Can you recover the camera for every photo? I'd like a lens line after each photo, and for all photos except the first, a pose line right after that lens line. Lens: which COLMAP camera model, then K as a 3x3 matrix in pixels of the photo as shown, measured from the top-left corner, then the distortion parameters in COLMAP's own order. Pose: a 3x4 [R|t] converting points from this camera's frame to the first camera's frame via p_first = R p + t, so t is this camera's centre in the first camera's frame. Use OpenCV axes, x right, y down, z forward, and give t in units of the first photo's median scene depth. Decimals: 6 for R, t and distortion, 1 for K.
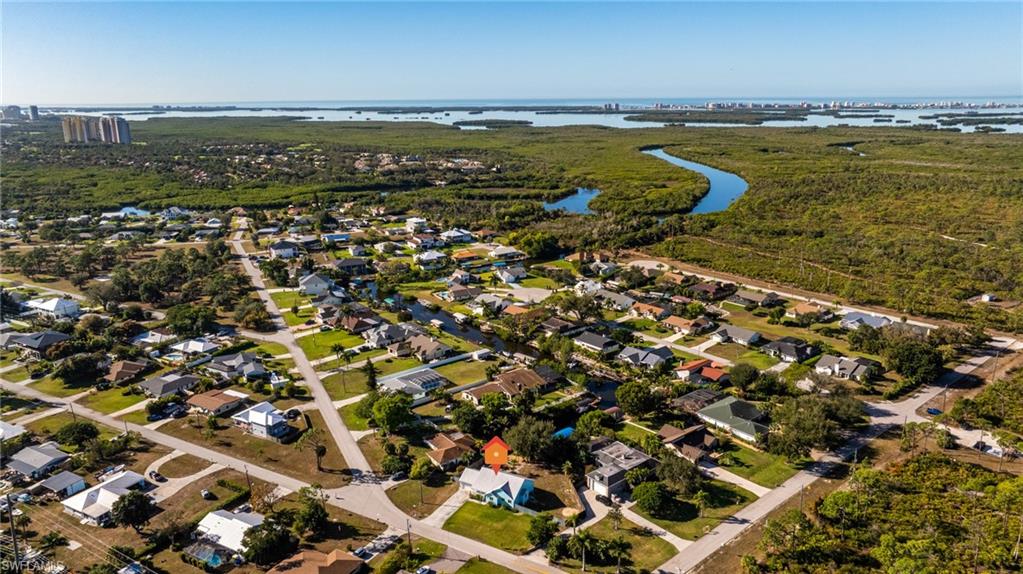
lens RADIAL K [[733.7, 0, 512.5], [0, 733.7, 287.3], [0, 0, 1]] dist [-0.035008, -0.003443]
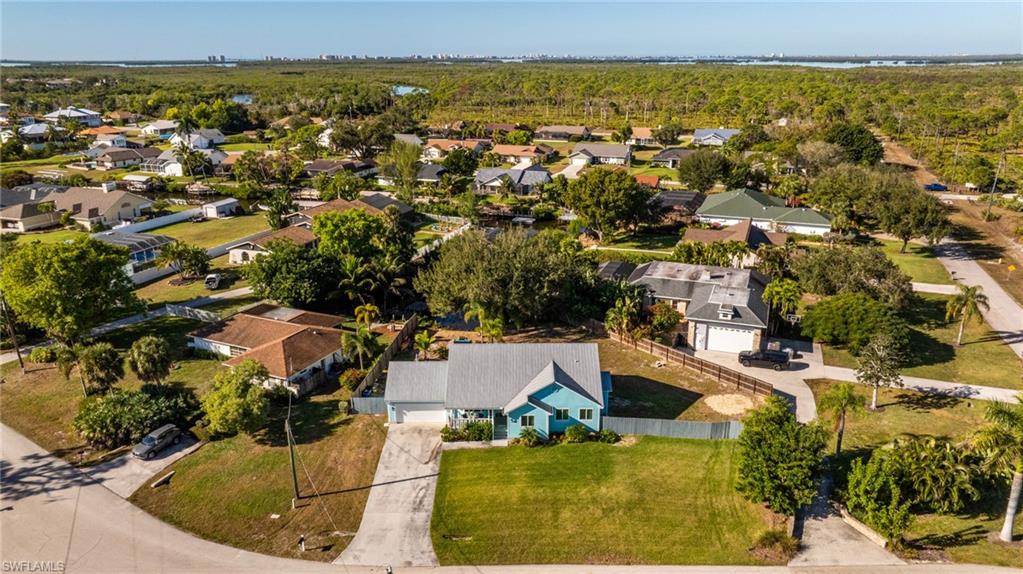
lens RADIAL K [[733.7, 0, 516.5], [0, 733.7, 285.7], [0, 0, 1]] dist [-0.035008, -0.003443]
pose [[0.867130, -0.148074, 0.475562, -0.163064], [0.130425, 0.988976, 0.070120, 0.197025], [-0.480702, 0.001222, 0.876883, 0.685020]]
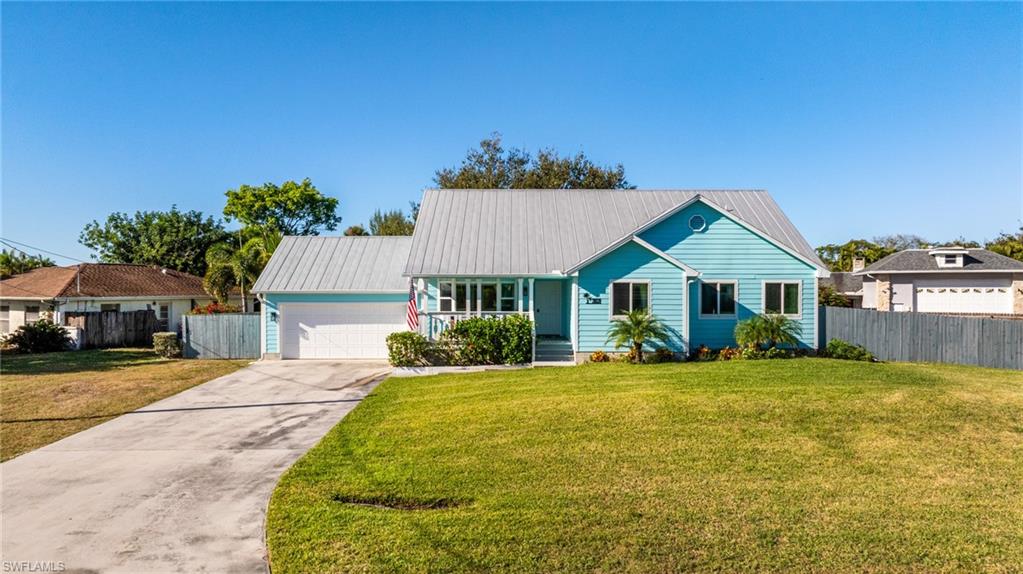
lens RADIAL K [[733.7, 0, 503.4], [0, 733.7, 289.6], [0, 0, 1]] dist [-0.035008, -0.003443]
pose [[0.871665, 0.005729, 0.490069, -0.094842], [0.127394, 0.962912, -0.237847, 0.293542], [-0.473256, 0.269754, 0.838606, 0.861049]]
